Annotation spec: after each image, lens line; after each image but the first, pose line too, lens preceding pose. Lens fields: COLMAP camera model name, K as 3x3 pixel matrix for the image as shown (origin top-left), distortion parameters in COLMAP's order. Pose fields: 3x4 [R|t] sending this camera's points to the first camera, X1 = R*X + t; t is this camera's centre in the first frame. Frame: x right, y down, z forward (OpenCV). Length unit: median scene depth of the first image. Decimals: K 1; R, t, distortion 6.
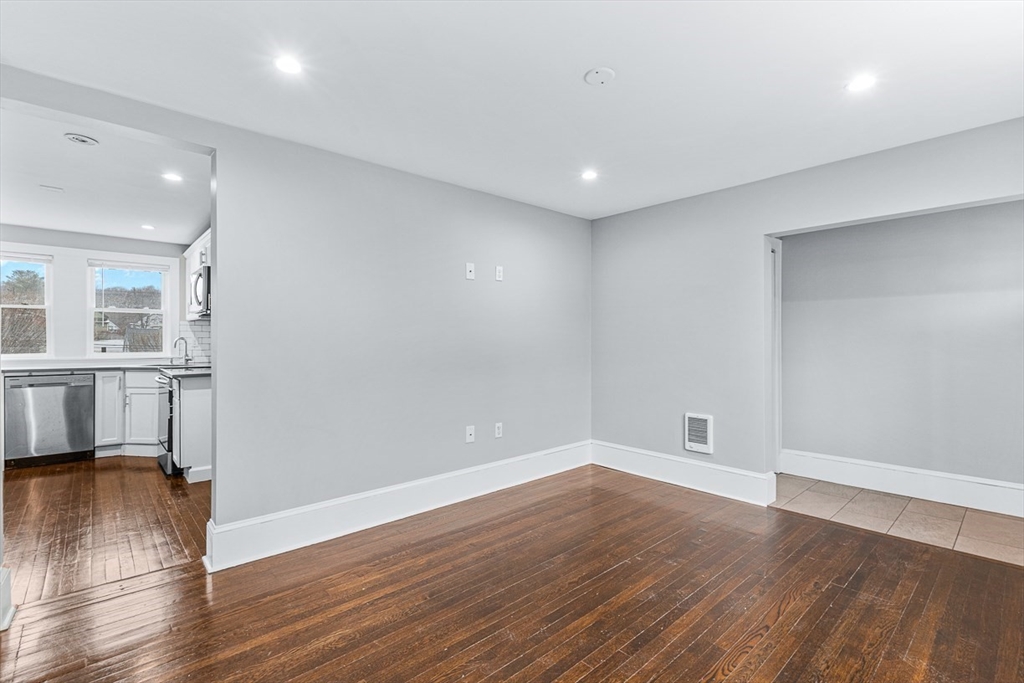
lens RADIAL K [[469.0, 0, 512.0], [0, 469.0, 341.5], [0, 0, 1]] dist [-0.002001, -0.000015]
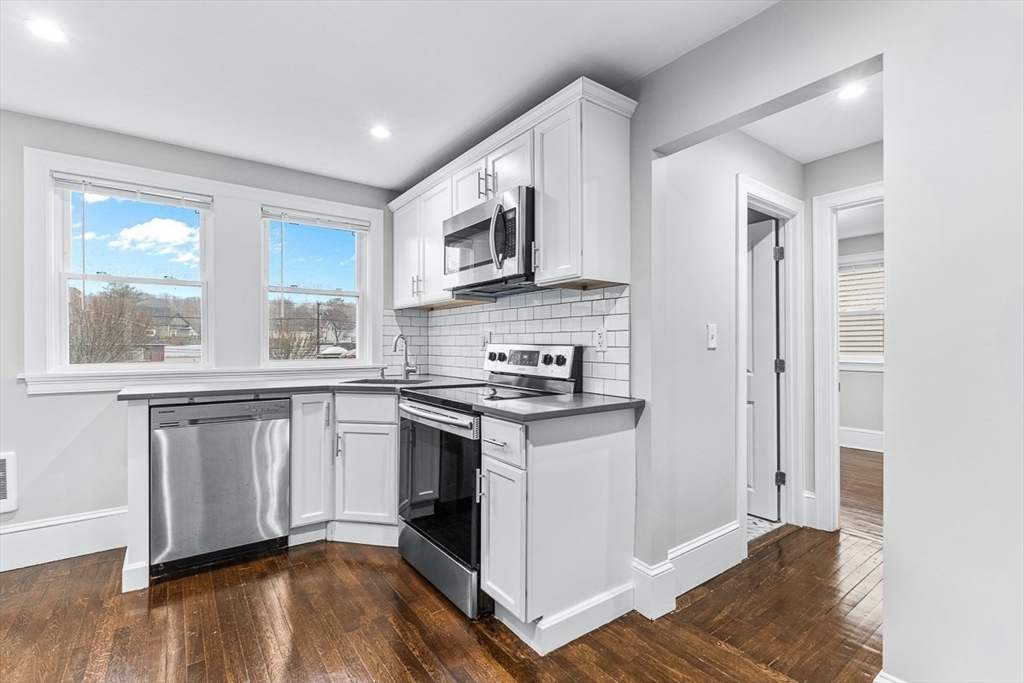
lens RADIAL K [[459.5, 0, 509.9], [0, 459.5, 344.7], [0, 0, 1]] dist [-0.000895, -0.000222]
pose [[0.995319, -0.001917, -0.096624, -0.585547], [0.001508, 0.999990, -0.004301, 0.008264], [0.096631, 0.004135, 0.995312, 0.486595]]
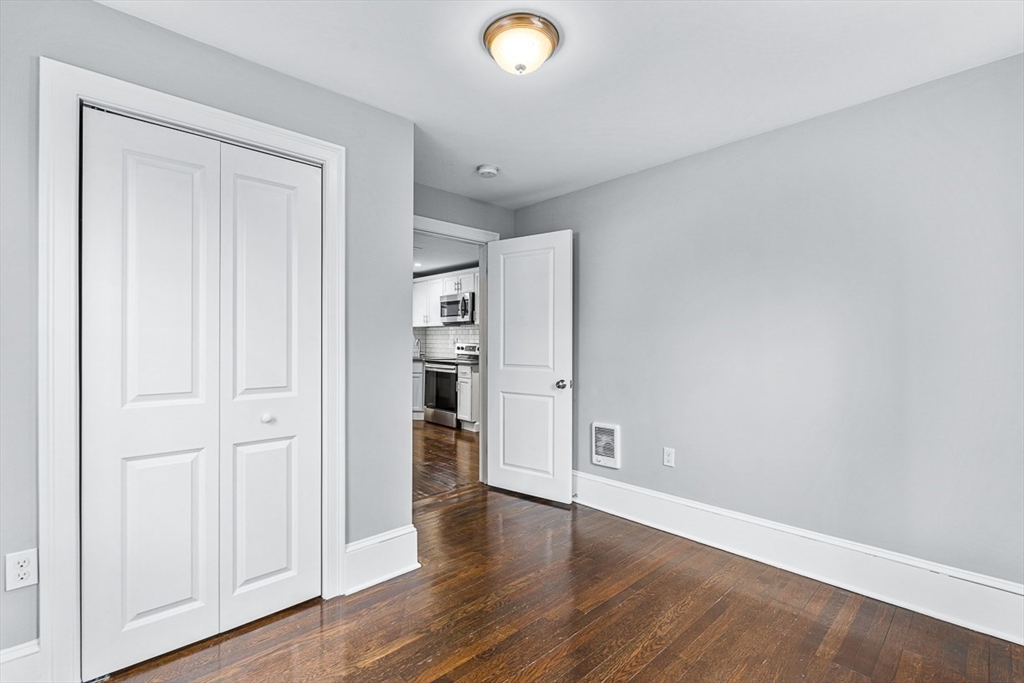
lens RADIAL K [[459.5, 0, 509.9], [0, 459.5, 344.7], [0, 0, 1]] dist [-0.000895, -0.000222]
pose [[0.999681, 0.005024, 0.024766, -0.530868], [-0.005064, 0.999986, 0.001542, 0.006304], [-0.024758, -0.001667, 0.999692, -0.475540]]
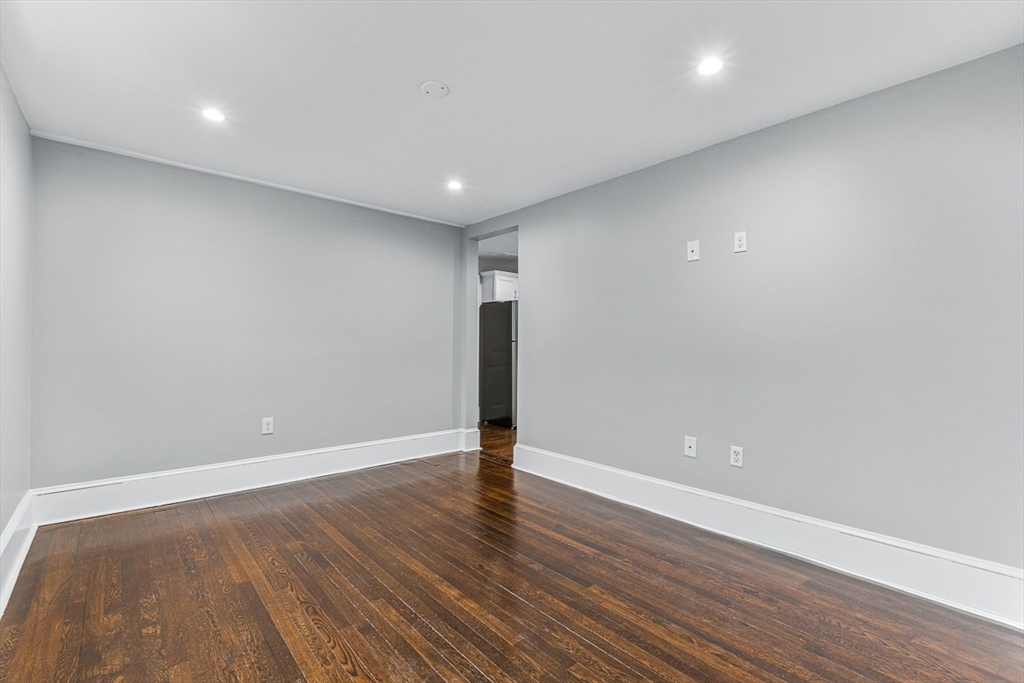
lens RADIAL K [[454.1, 0, 514.2], [0, 454.1, 343.6], [0, 0, 1]] dist [-0.001185, 0.000020]
pose [[-0.013041, 0.002182, -0.999913, 0.539587], [-0.010275, 0.999945, 0.002317, 0.012005], [0.999862, 0.010305, -0.013018, 0.520722]]
